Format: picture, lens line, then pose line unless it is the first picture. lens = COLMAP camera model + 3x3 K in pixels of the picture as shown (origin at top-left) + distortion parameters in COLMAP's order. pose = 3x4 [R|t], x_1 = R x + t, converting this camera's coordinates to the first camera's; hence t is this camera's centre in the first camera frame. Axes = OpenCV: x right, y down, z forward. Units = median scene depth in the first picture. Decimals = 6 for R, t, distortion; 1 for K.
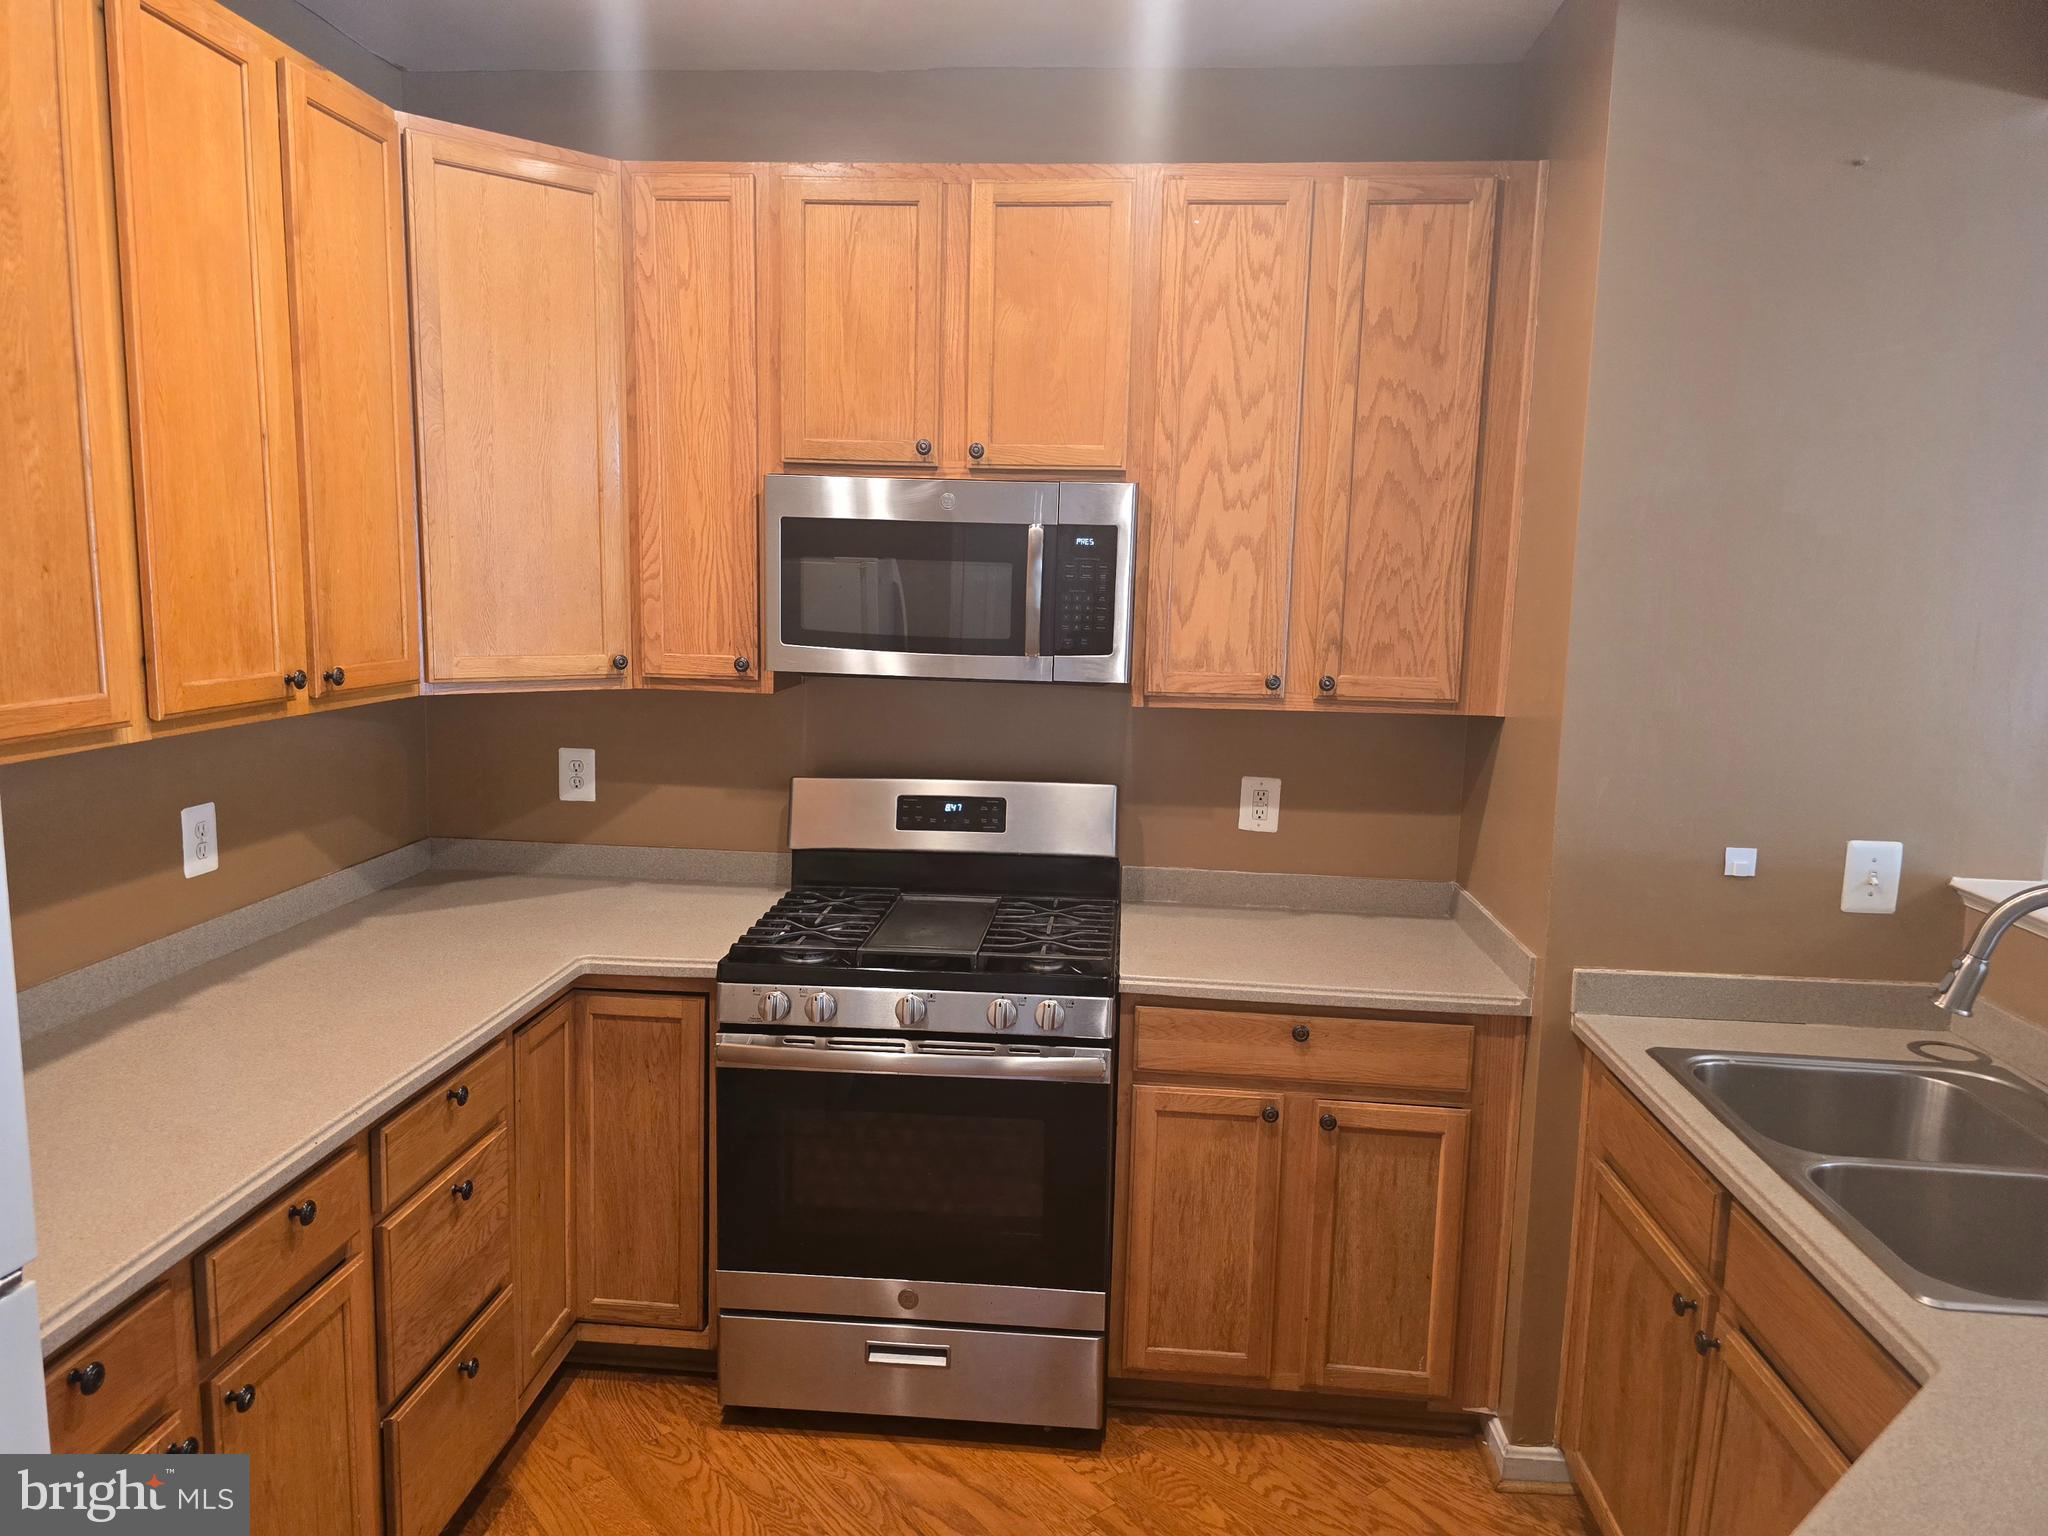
lens RADIAL K [[1391.5, 0, 1002.7], [0, 1391.5, 750.3], [0, 0, 1]] dist [0.038078, -0.038094]
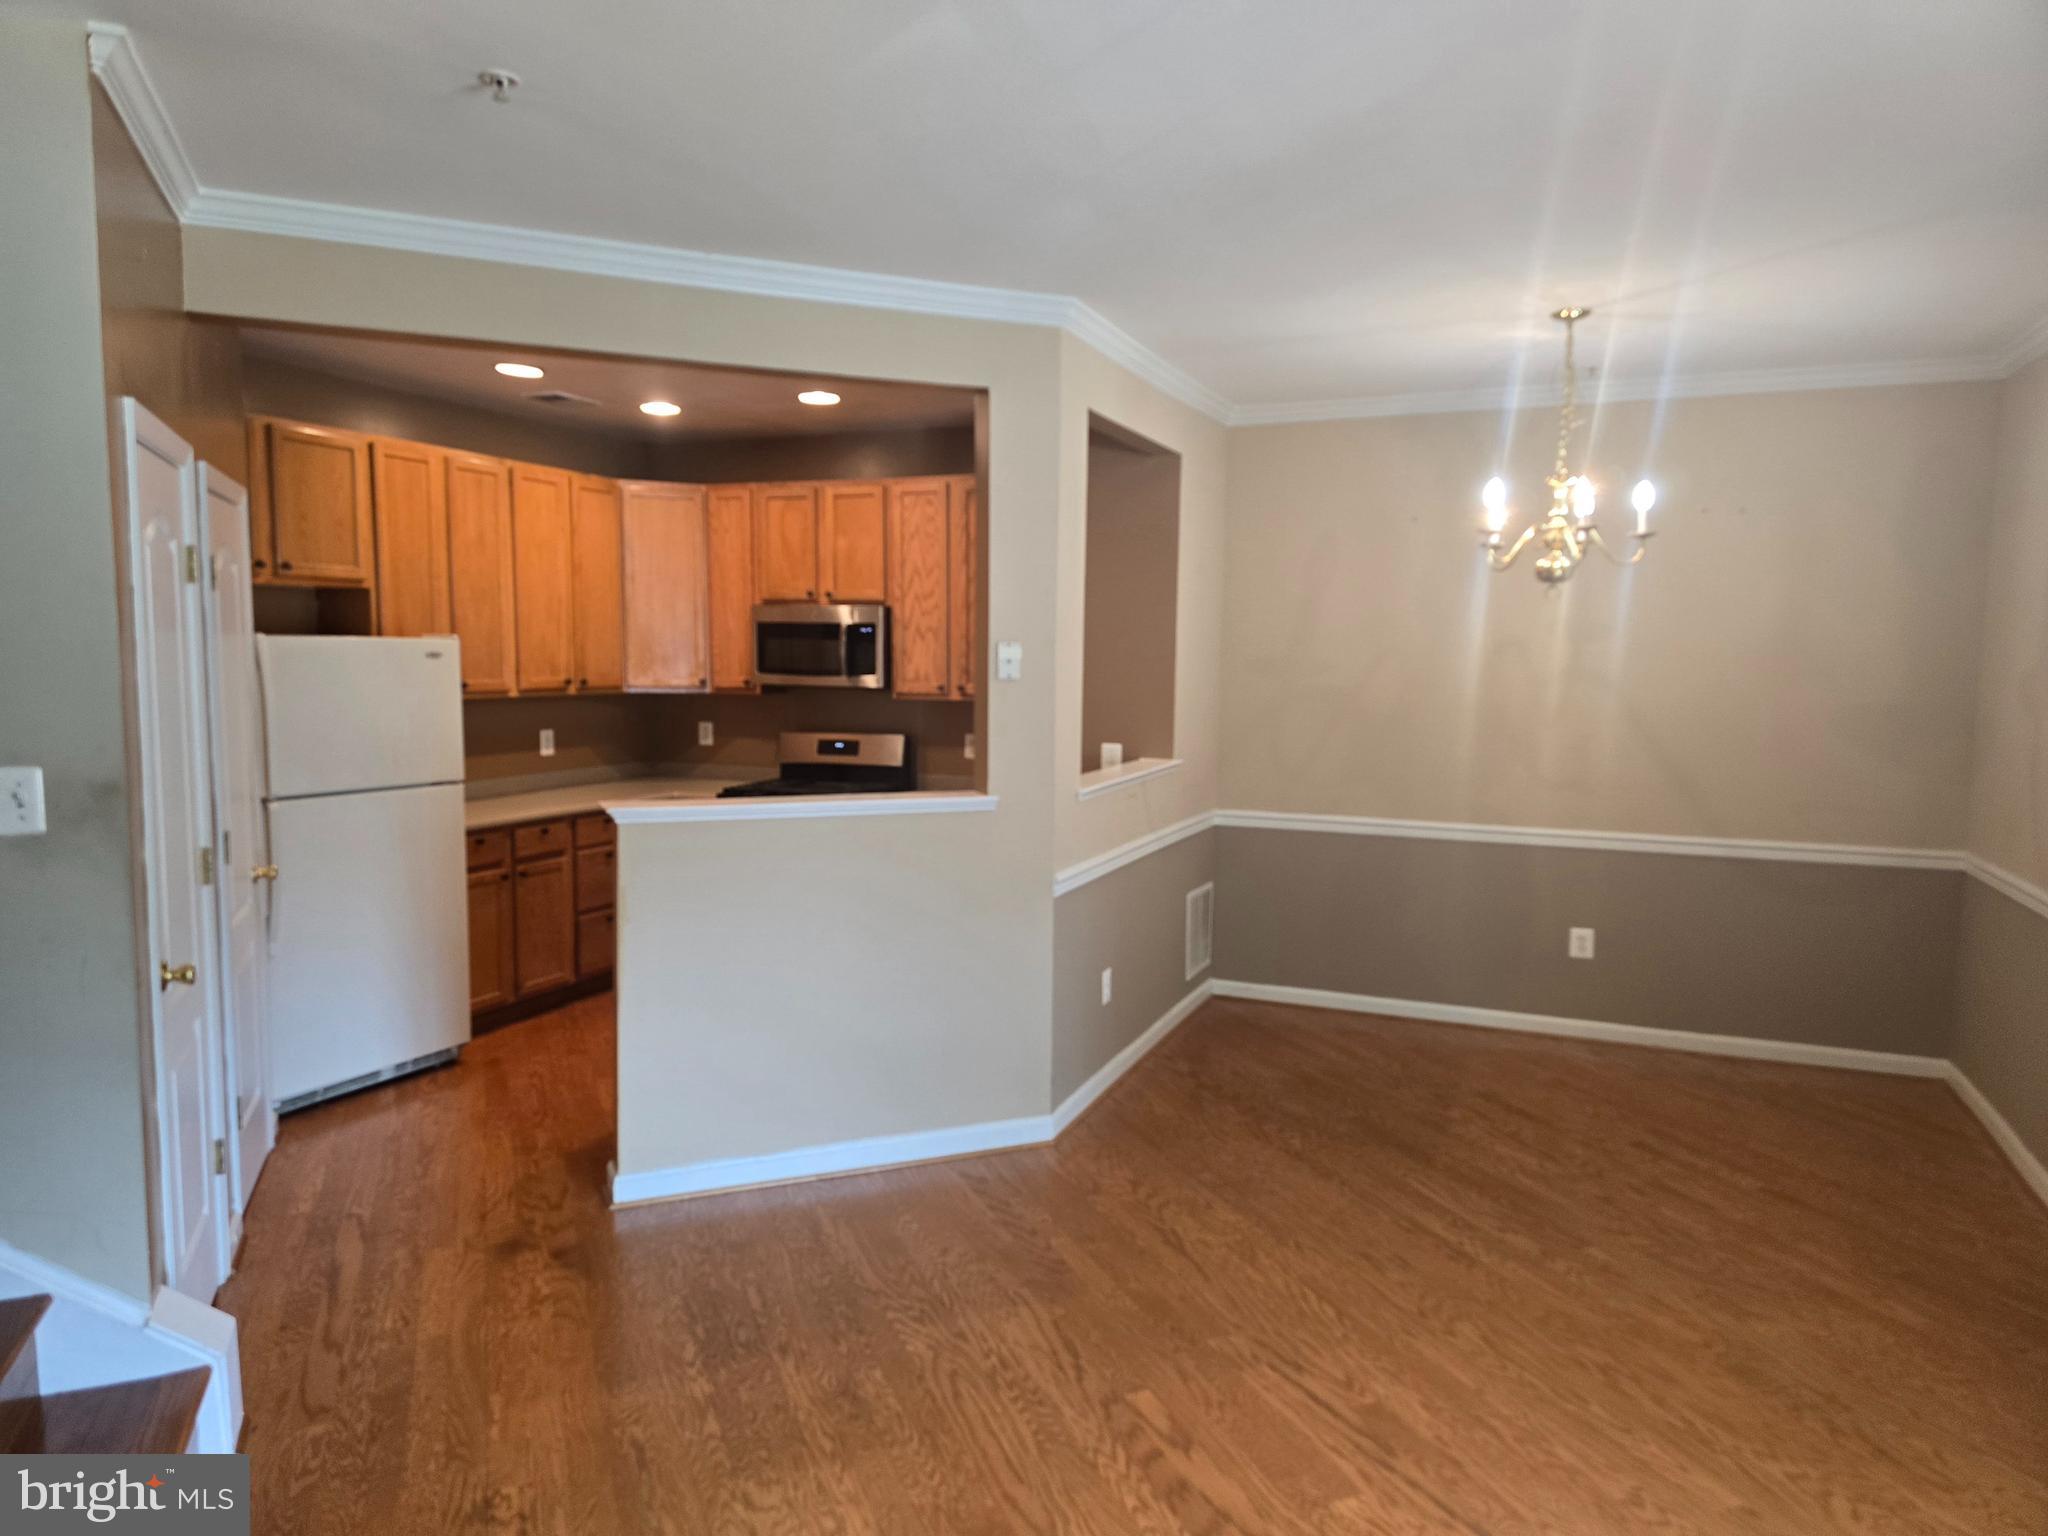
lens RADIAL K [[1390.8, 0, 1024.0], [0, 1390.8, 768.0], [0, 0, 1]] dist [0.049109, -0.044384]
pose [[0.952587, 0.012698, -0.304002, 1.072776], [-0.027674, 0.998603, -0.045006, 0.195302], [0.303006, 0.051285, 0.951608, -1.236425]]
